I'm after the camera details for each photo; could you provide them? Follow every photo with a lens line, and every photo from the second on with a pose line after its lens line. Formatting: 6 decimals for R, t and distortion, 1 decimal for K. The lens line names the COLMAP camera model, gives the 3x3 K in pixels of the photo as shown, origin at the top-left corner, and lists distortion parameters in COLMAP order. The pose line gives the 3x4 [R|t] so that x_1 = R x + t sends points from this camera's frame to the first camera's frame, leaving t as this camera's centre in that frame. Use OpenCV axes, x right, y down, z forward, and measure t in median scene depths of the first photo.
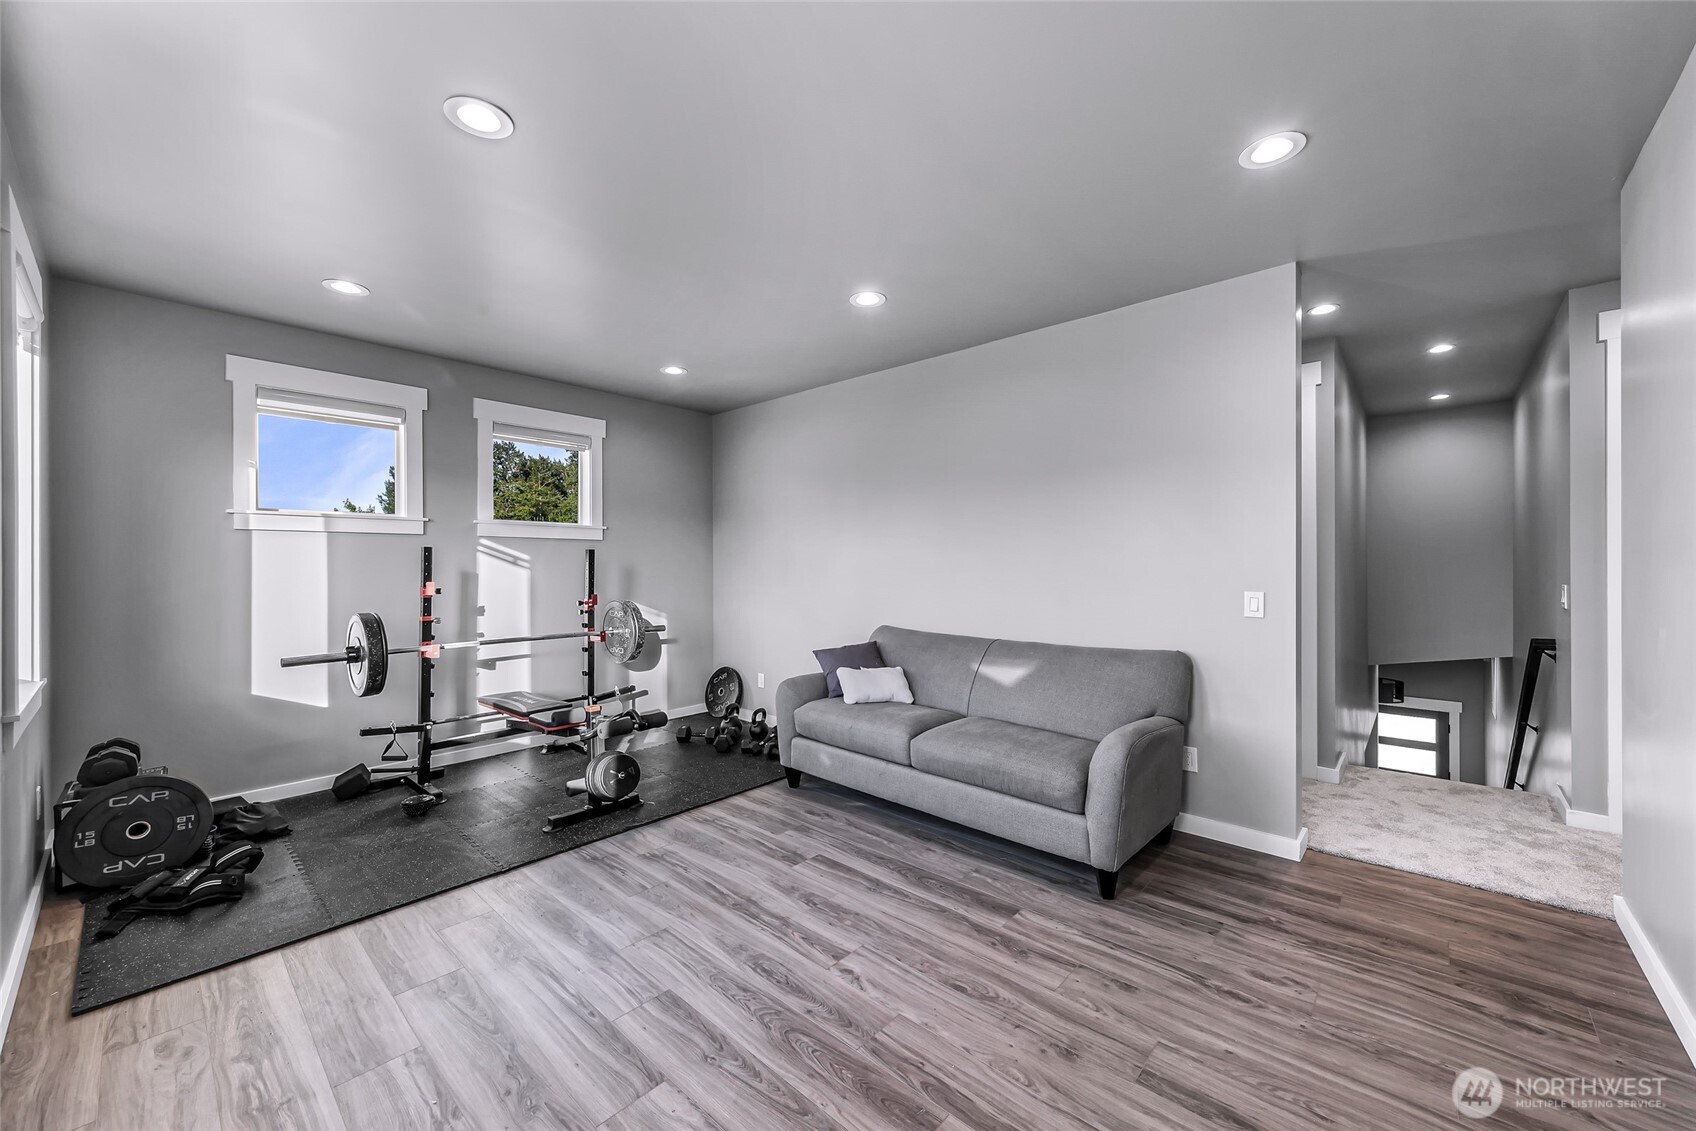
lens RADIAL K [[641.6, 0, 850.5], [0, 641.6, 557.3], [0, 0, 1]] dist [0.000047, -0.000377]
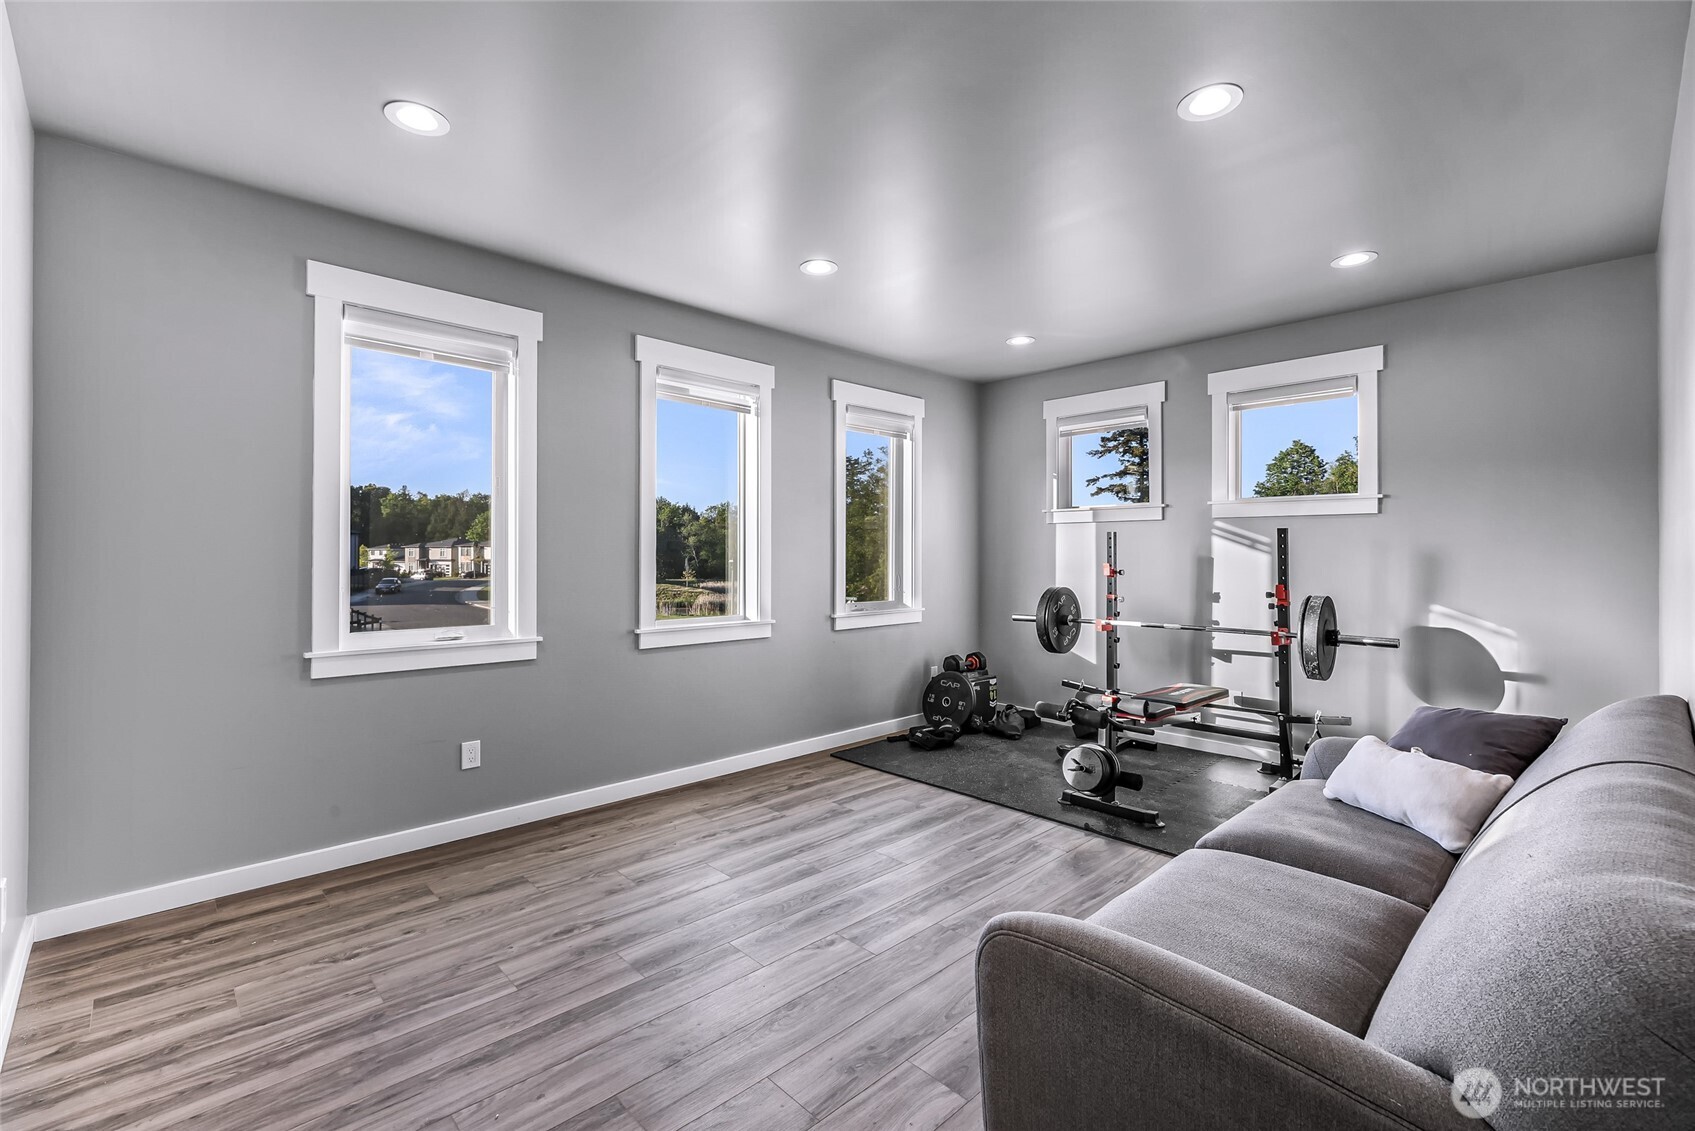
lens RADIAL K [[749.0, 0, 846.6], [0, 749.0, 572.0], [0, 0, 1]] dist [0.000884, 0.000263]
pose [[-0.075200, 0.025955, -0.996831, 0.664999], [0.011162, 0.999620, 0.025186, 0.014354], [0.997106, -0.009233, -0.075462, 0.639432]]
